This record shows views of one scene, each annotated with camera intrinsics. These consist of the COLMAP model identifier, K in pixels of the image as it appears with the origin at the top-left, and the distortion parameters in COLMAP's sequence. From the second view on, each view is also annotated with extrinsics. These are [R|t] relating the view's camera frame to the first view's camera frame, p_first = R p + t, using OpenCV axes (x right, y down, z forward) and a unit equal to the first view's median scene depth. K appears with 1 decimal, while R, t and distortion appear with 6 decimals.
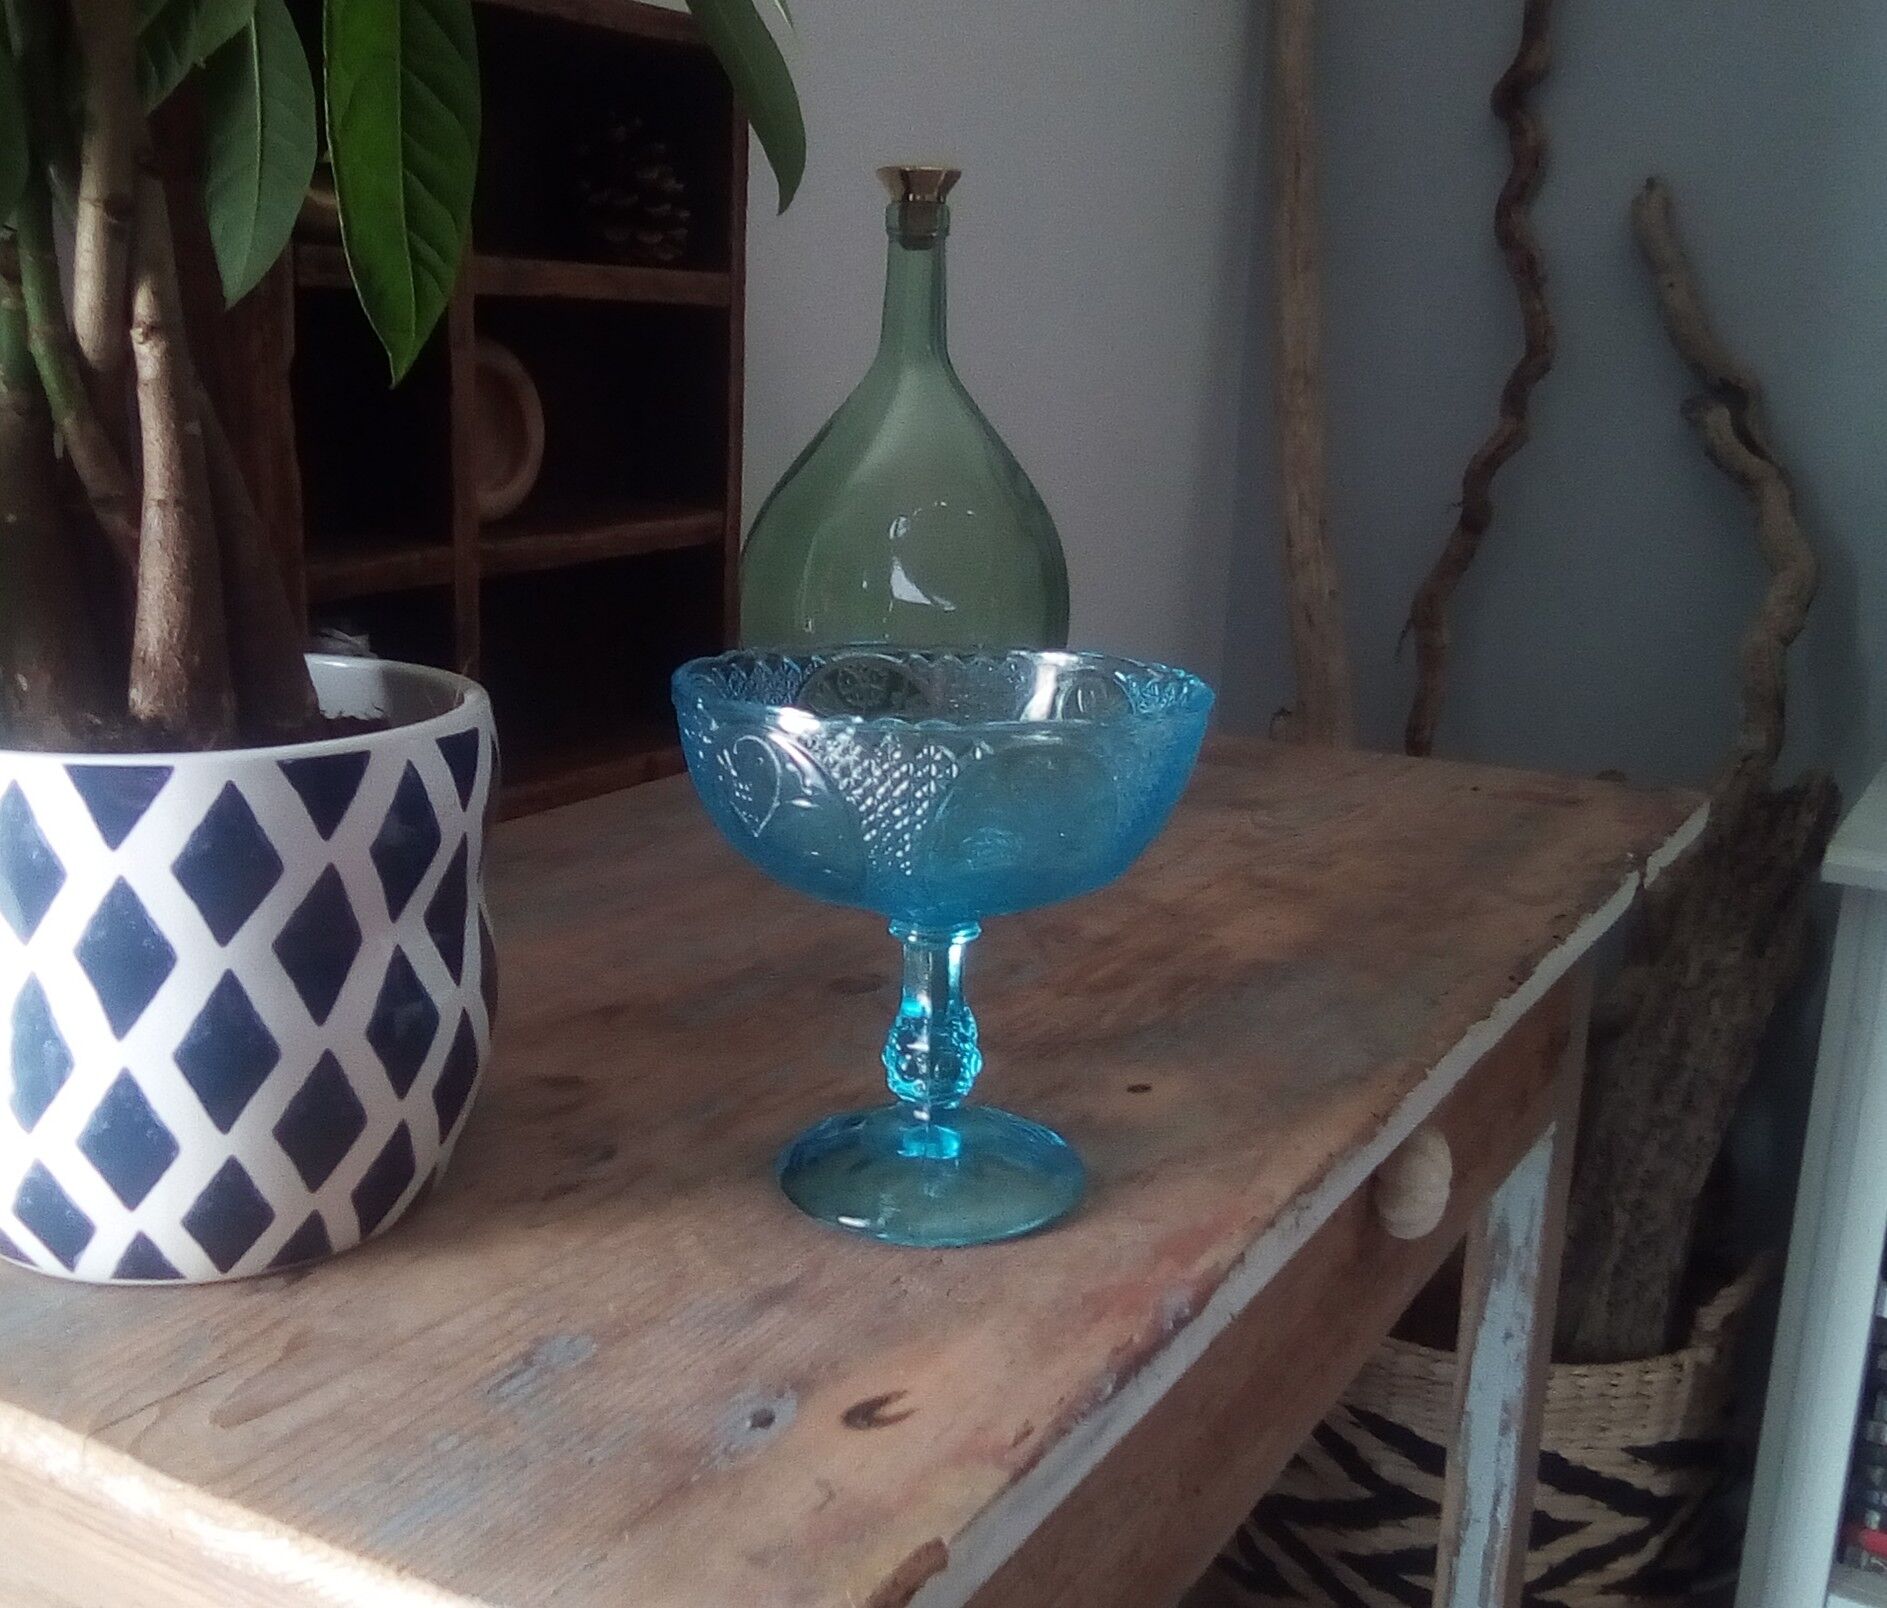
lens RADIAL K [[2017.5, 0, 869.8], [0, 2017.5, 837.8], [0, 0, 1]] dist [-0.001701, -0.040769]
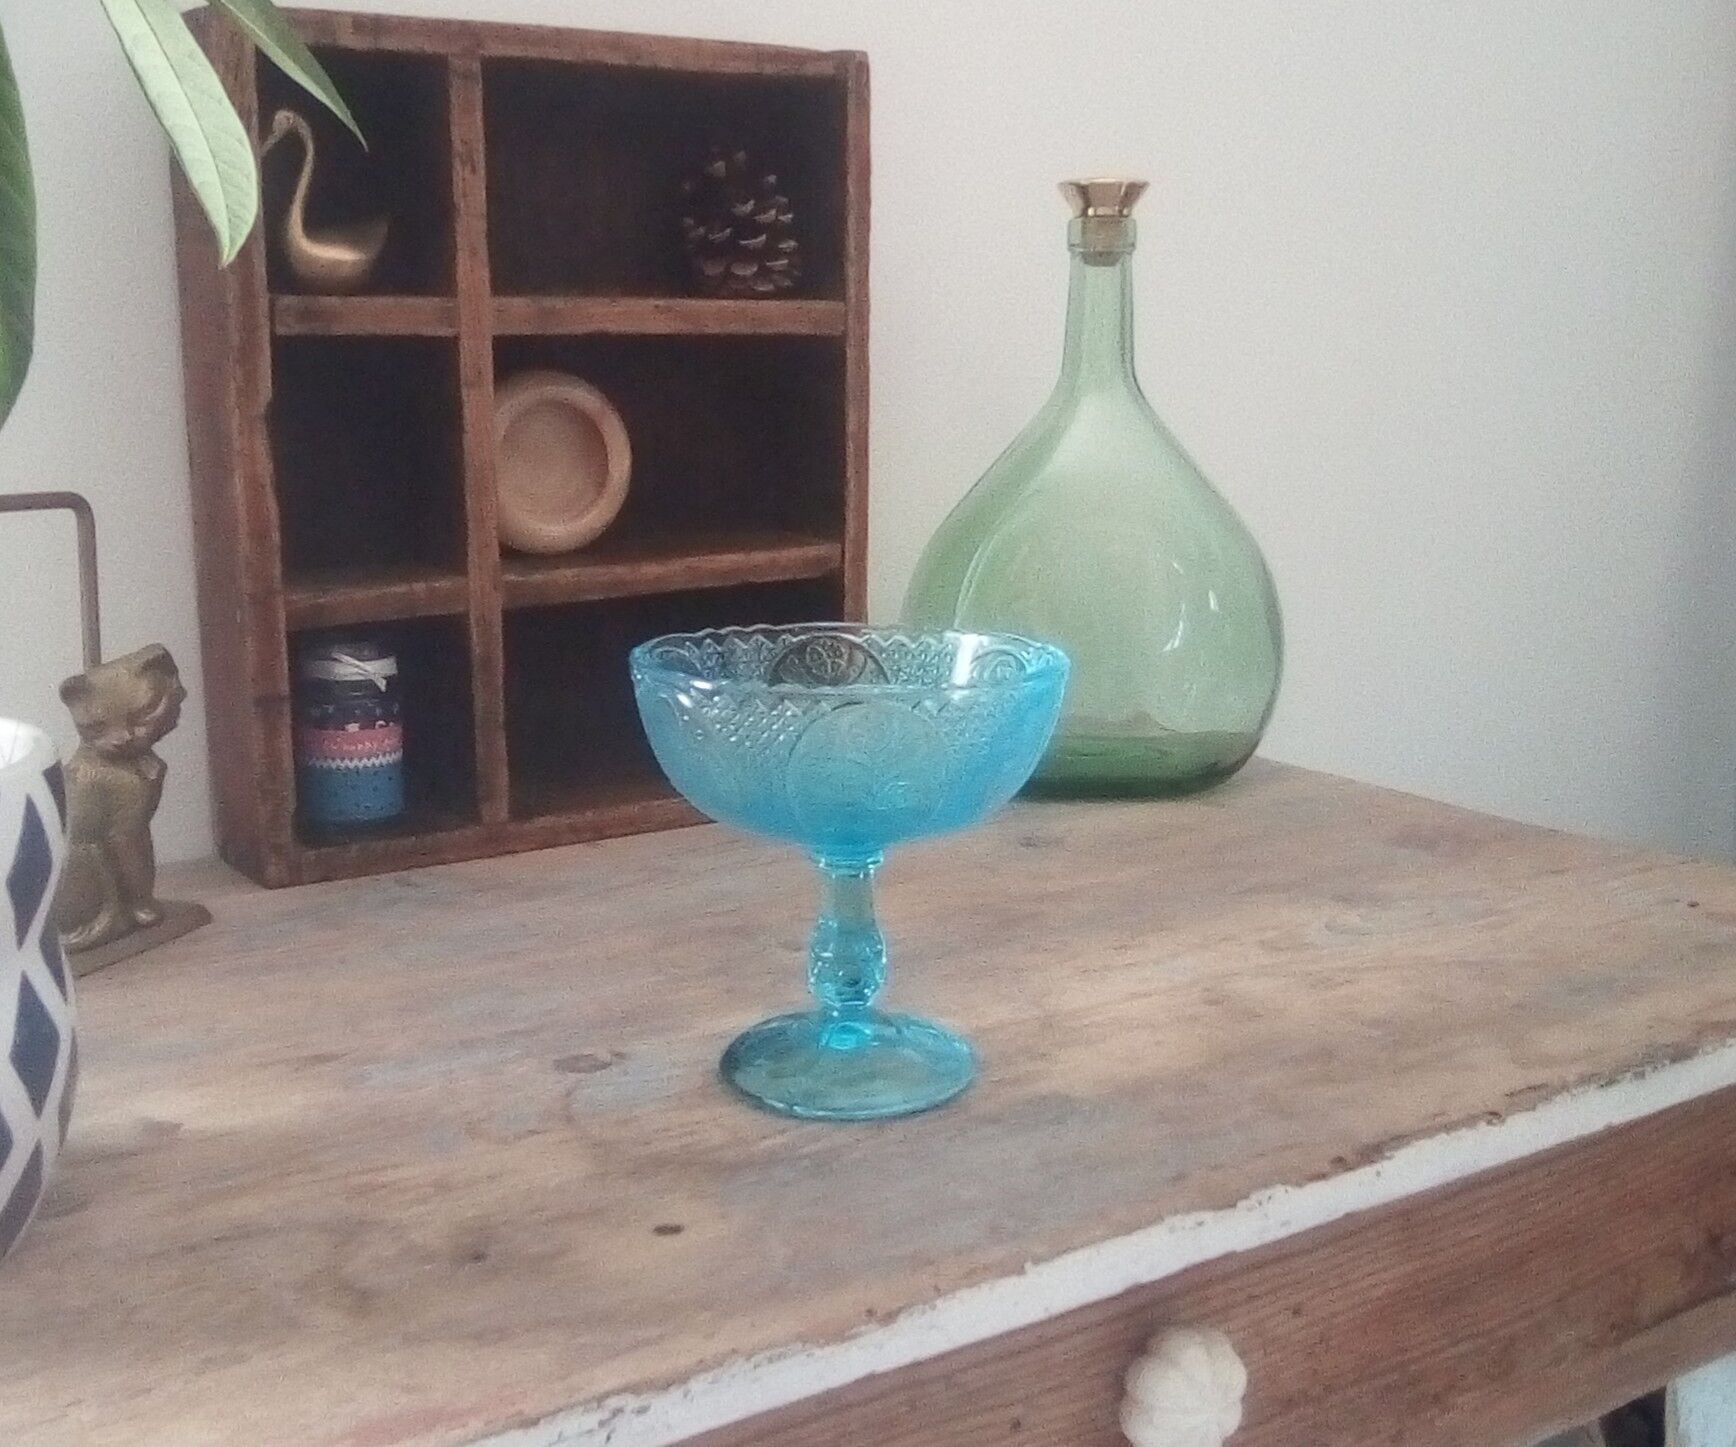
lens RADIAL K [[2015.9, 0, 844.1], [0, 2015.9, 676.4], [0, 0, 1]] dist [-0.006331, 0.006450]
pose [[0.904746, 0.047103, -0.423339, 0.500071], [-0.079393, 0.995099, -0.058955, -0.061536], [0.418487, 0.086949, 0.904051, 0.198313]]
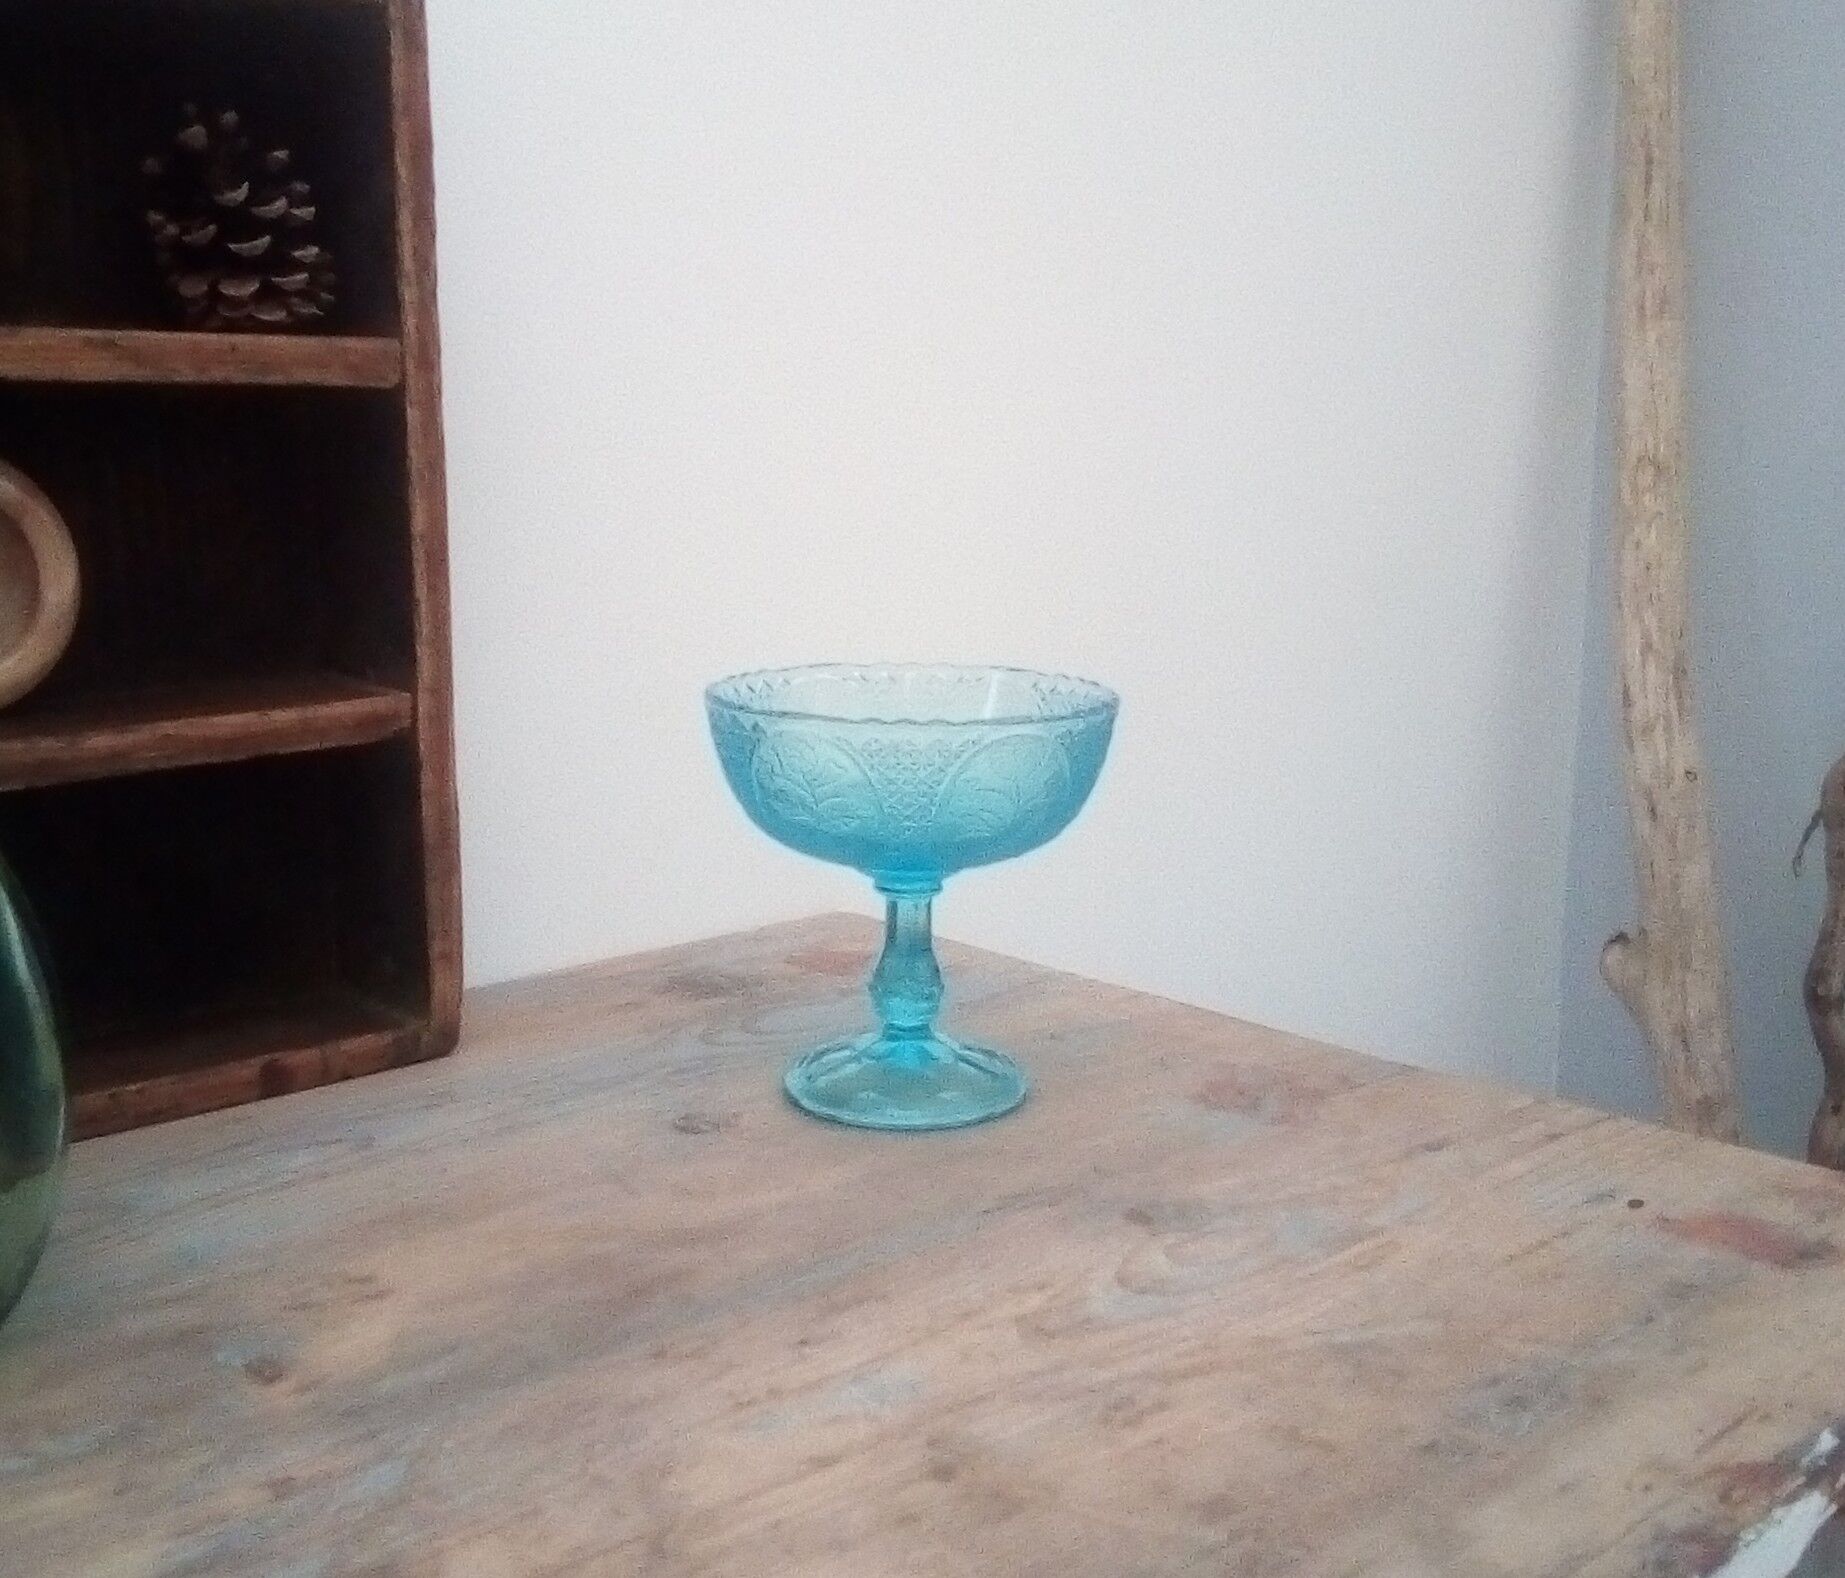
lens RADIAL K [[1972.6, 0, 850.4], [0, 1972.6, 822.1], [0, 0, 1]] dist [-0.001701, -0.040769]
pose [[0.949070, 0.030803, -0.313555, 0.397930], [-0.047460, 0.997830, -0.045628, -0.142041], [0.311469, 0.058186, 0.948473, 0.633771]]
